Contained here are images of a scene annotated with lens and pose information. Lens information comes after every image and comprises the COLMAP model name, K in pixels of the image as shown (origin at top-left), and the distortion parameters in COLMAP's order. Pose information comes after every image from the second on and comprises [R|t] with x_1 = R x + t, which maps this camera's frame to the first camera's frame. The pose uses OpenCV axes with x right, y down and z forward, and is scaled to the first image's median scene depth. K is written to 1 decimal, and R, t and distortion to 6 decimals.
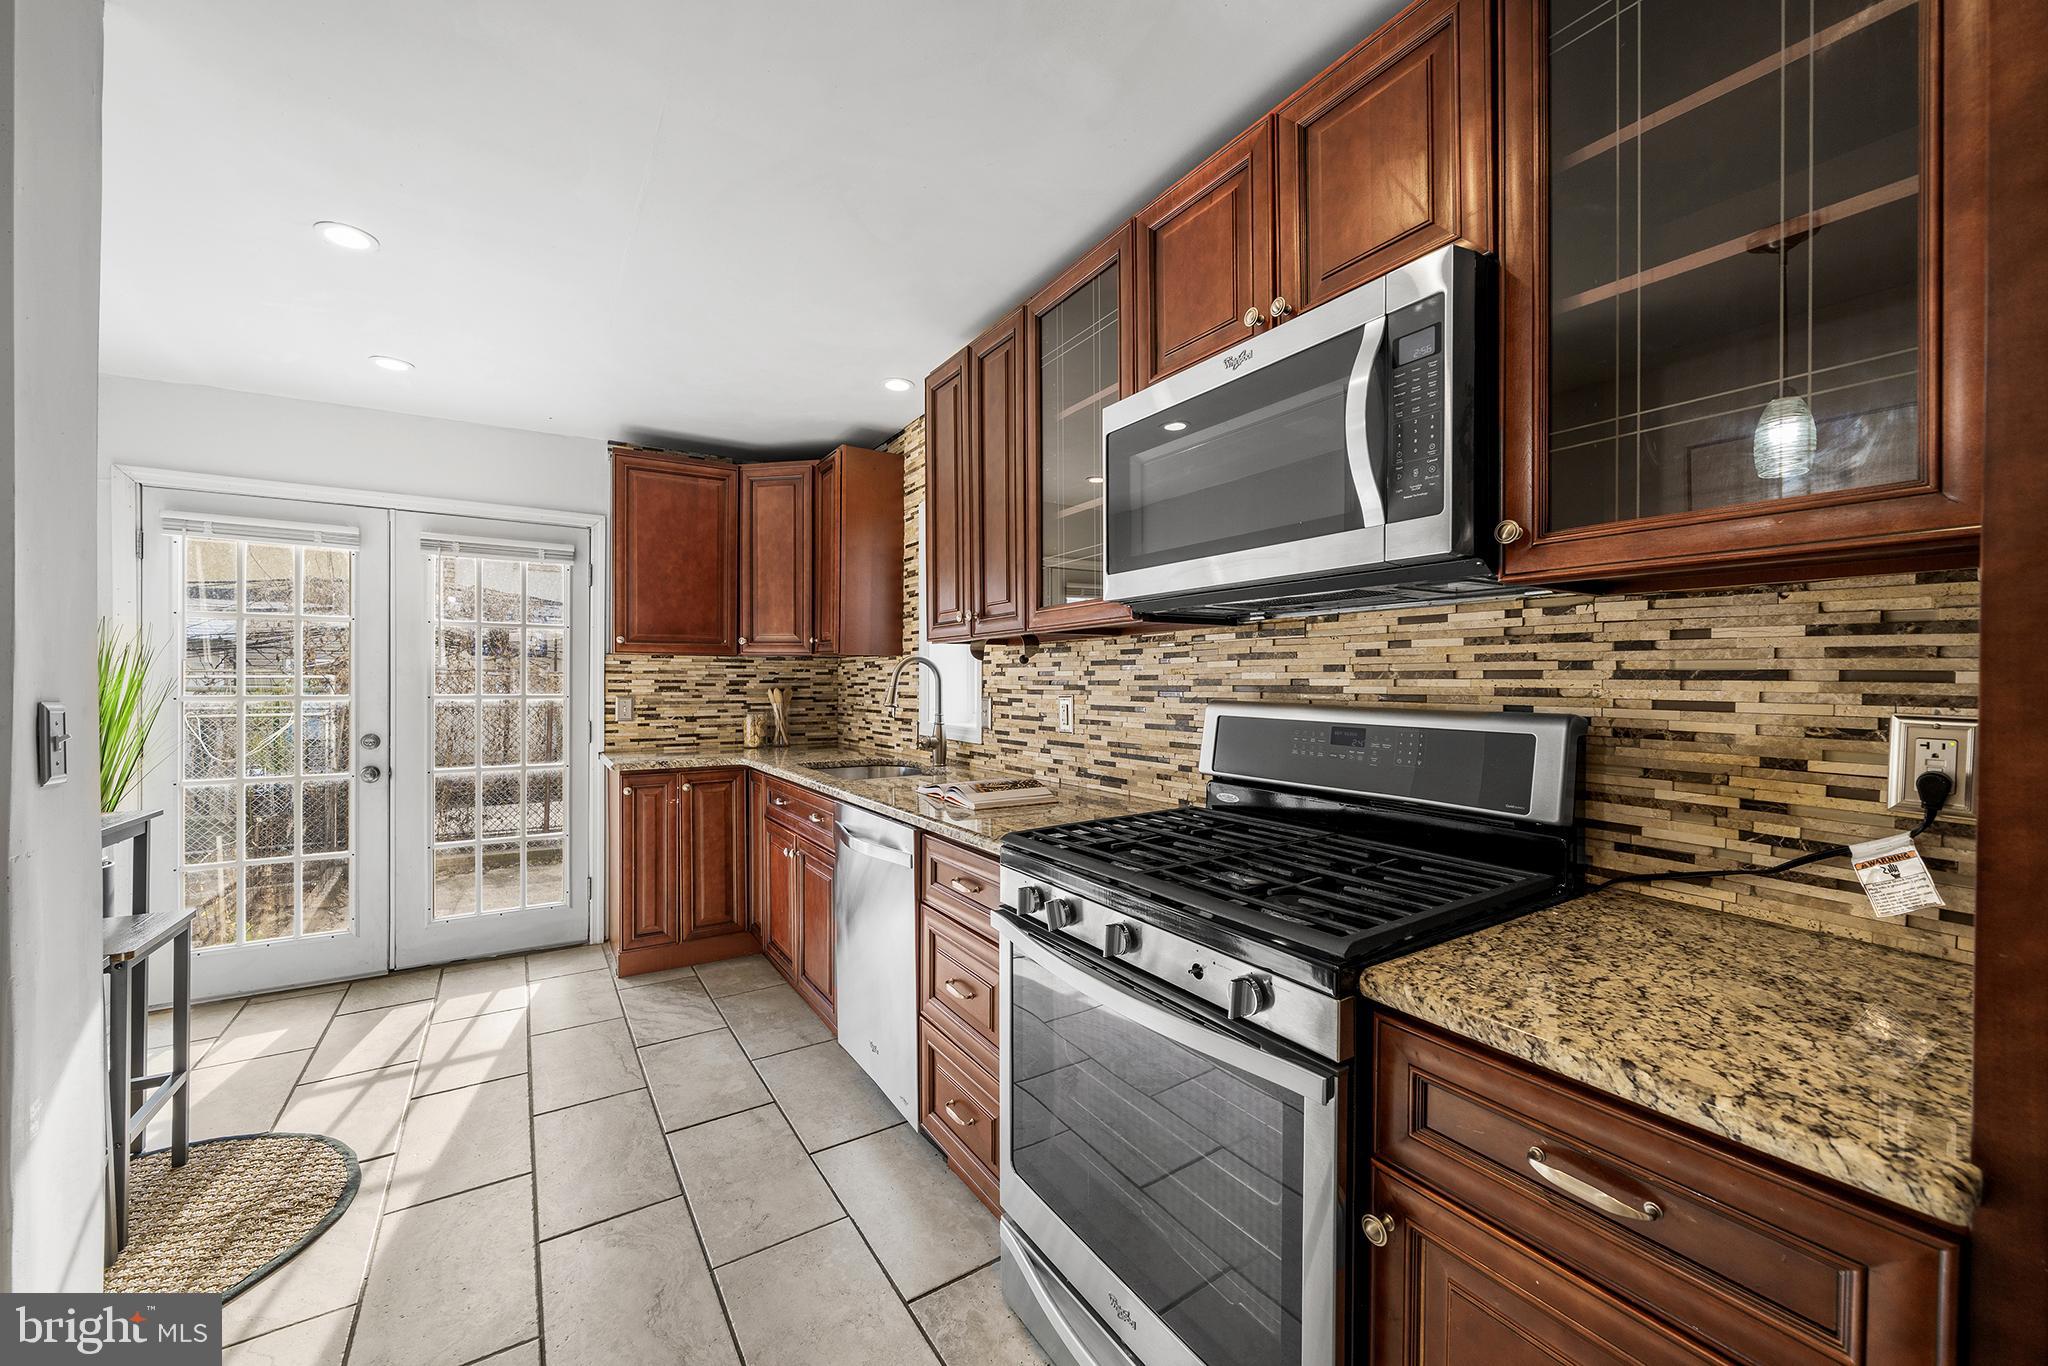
lens RADIAL K [[785.9, 0, 1021.4], [0, 785.9, 686.2], [0, 0, 1]] dist [-0.002424, -0.000453]
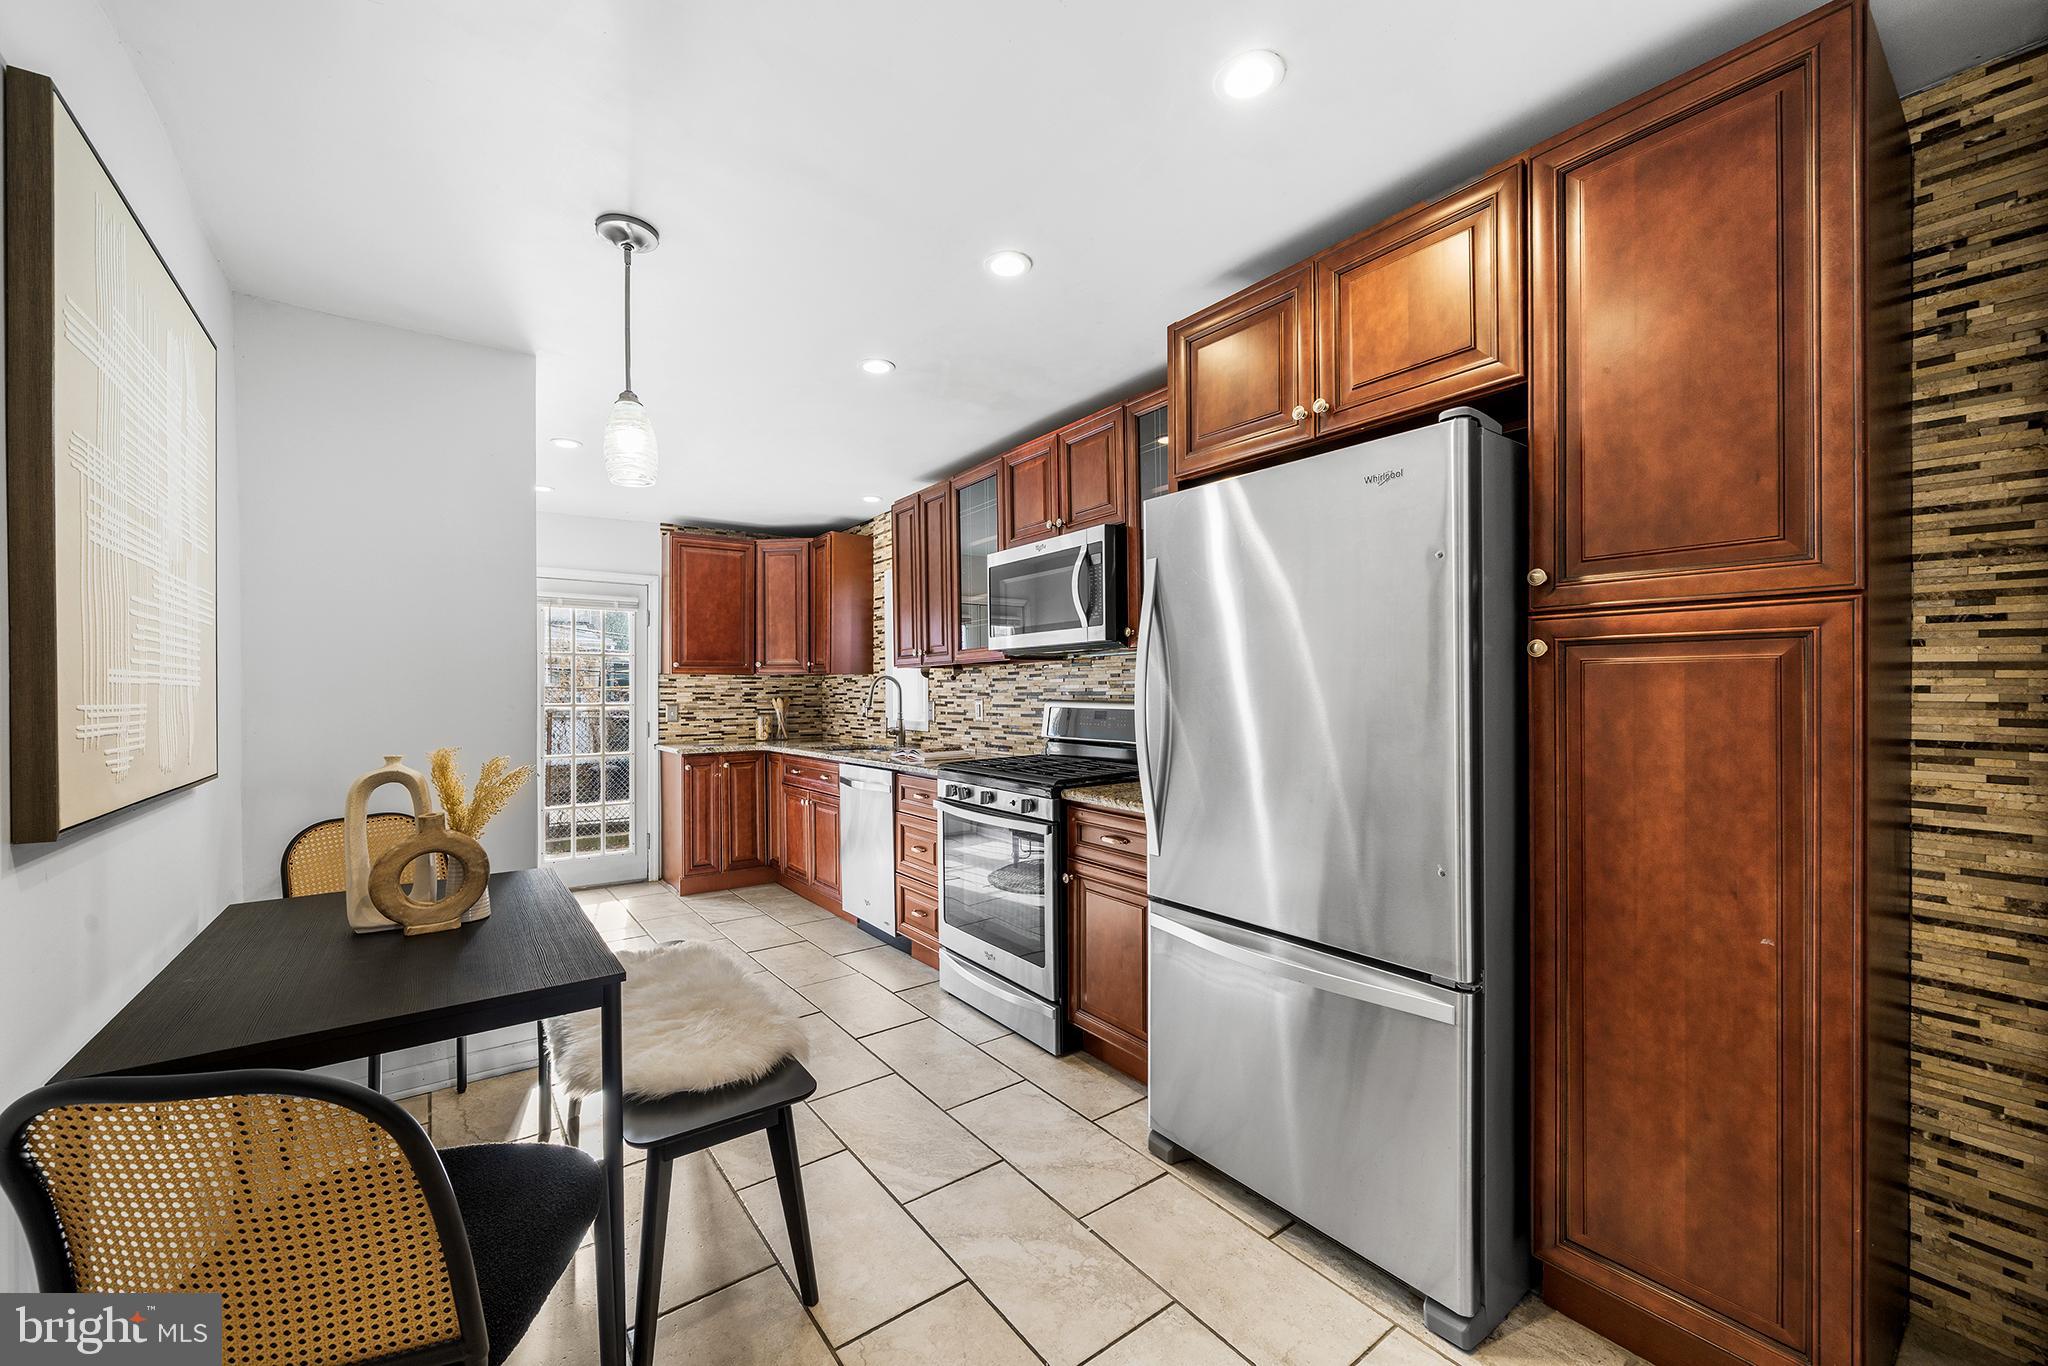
lens RADIAL K [[785.9, 0, 1030.7], [0, 785.9, 694.3], [0, 0, 1]] dist [-0.002424, -0.000453]
pose [[0.996895, -0.008888, 0.078238, 0.036977], [0.009172, 0.999953, -0.003261, 0.008406], [-0.078205, 0.003969, 0.996929, -0.699415]]
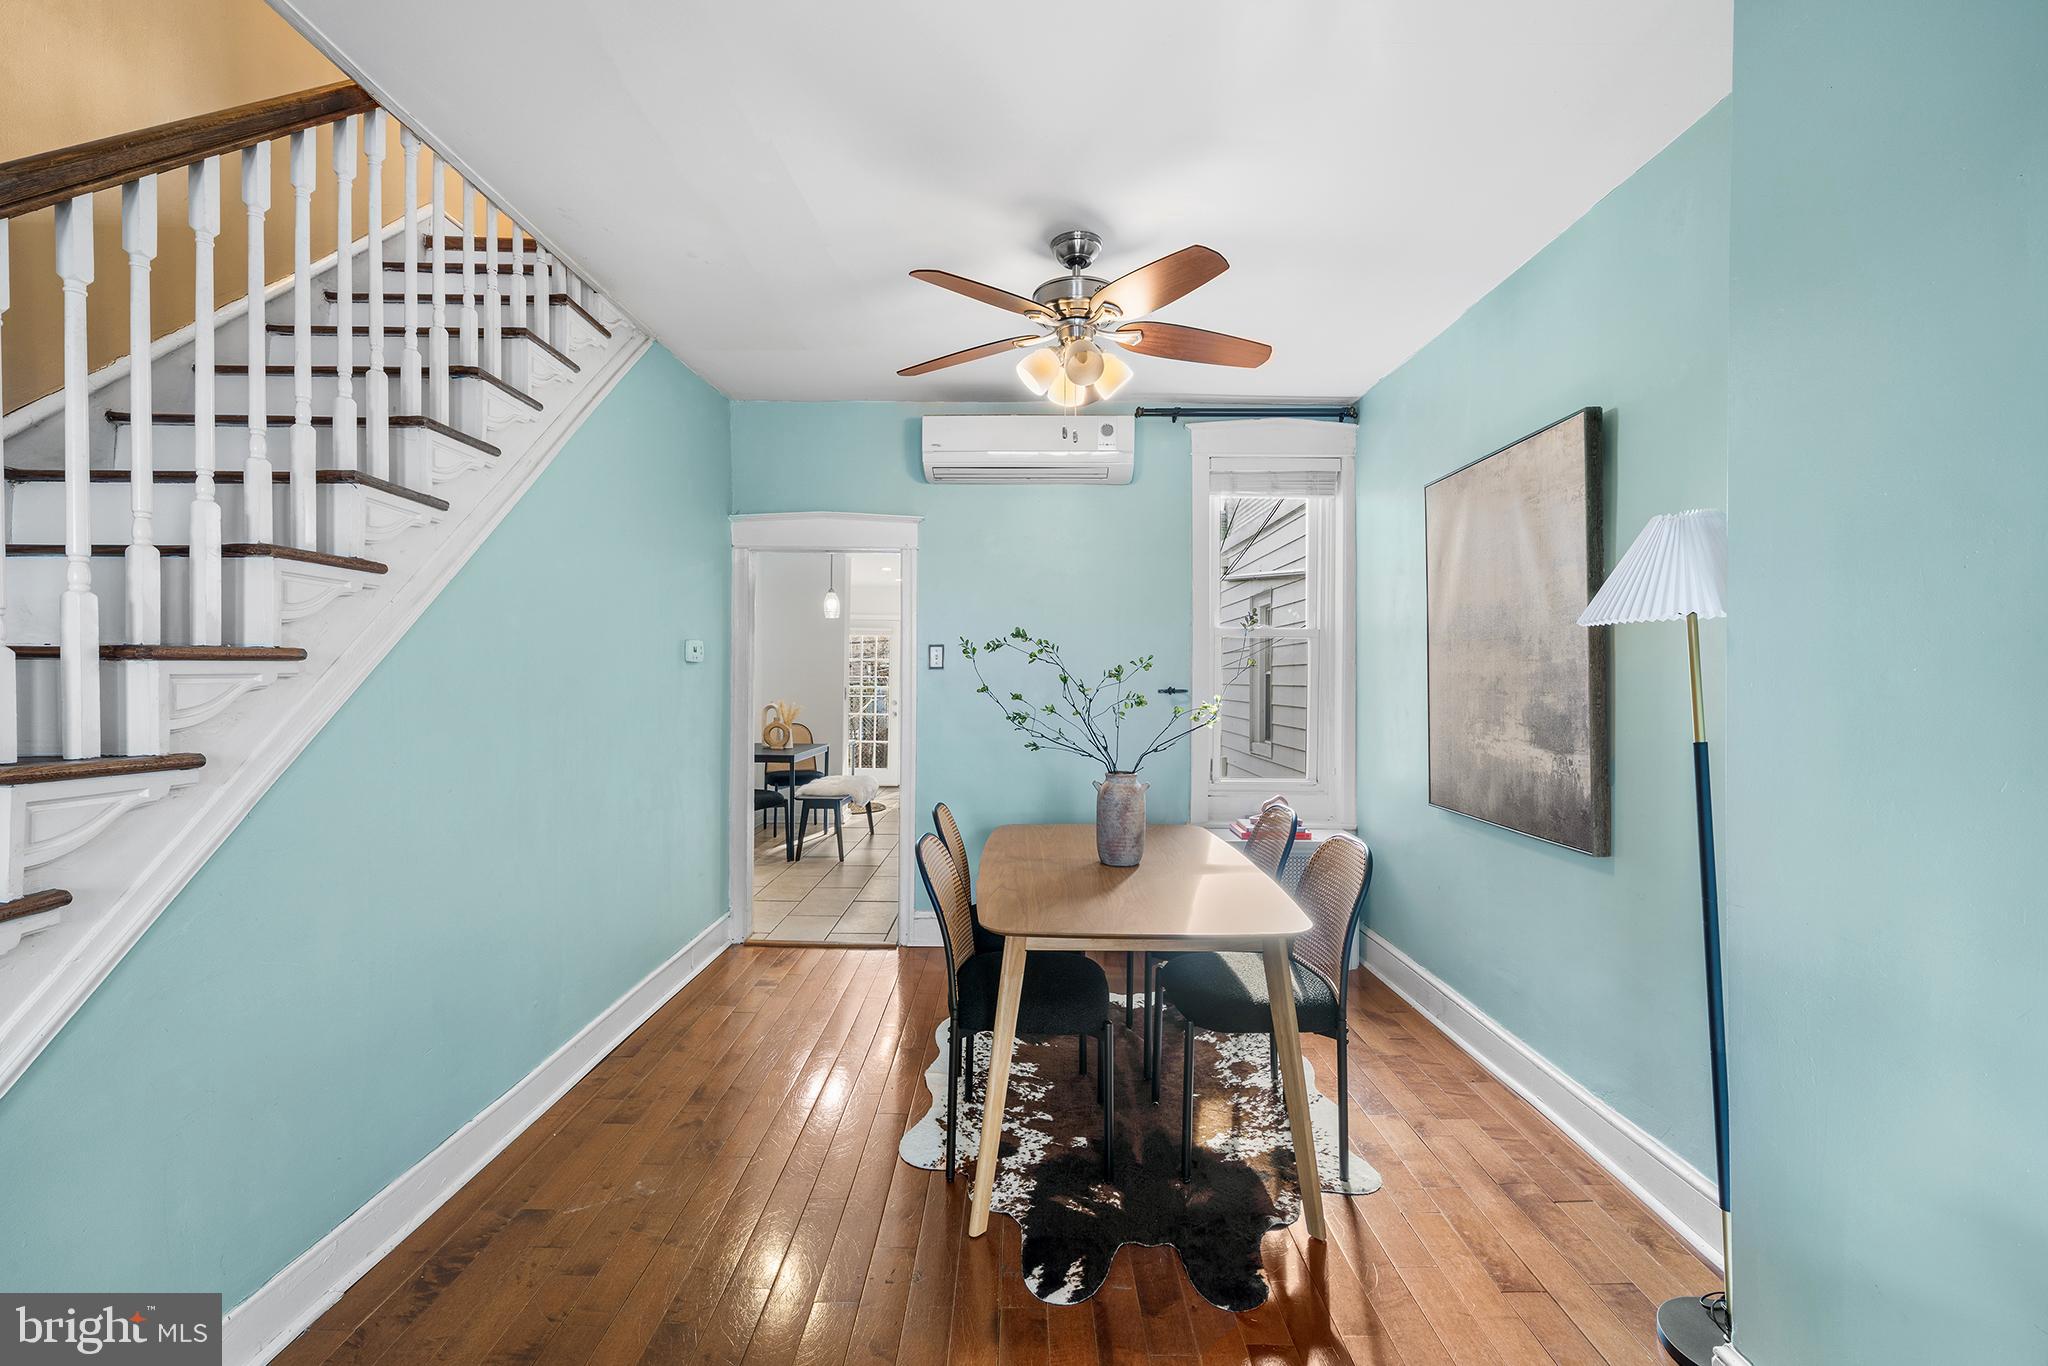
lens RADIAL K [[867.3, 0, 1023.8], [0, 867.3, 683.1], [0, 0, 1]] dist [-0.004739, -0.000287]
pose [[0.840158, 0.012762, -0.542192, 1.711187], [-0.015385, 0.999882, -0.000305, -0.013124], [0.542124, 0.008598, 0.840254, -1.868808]]
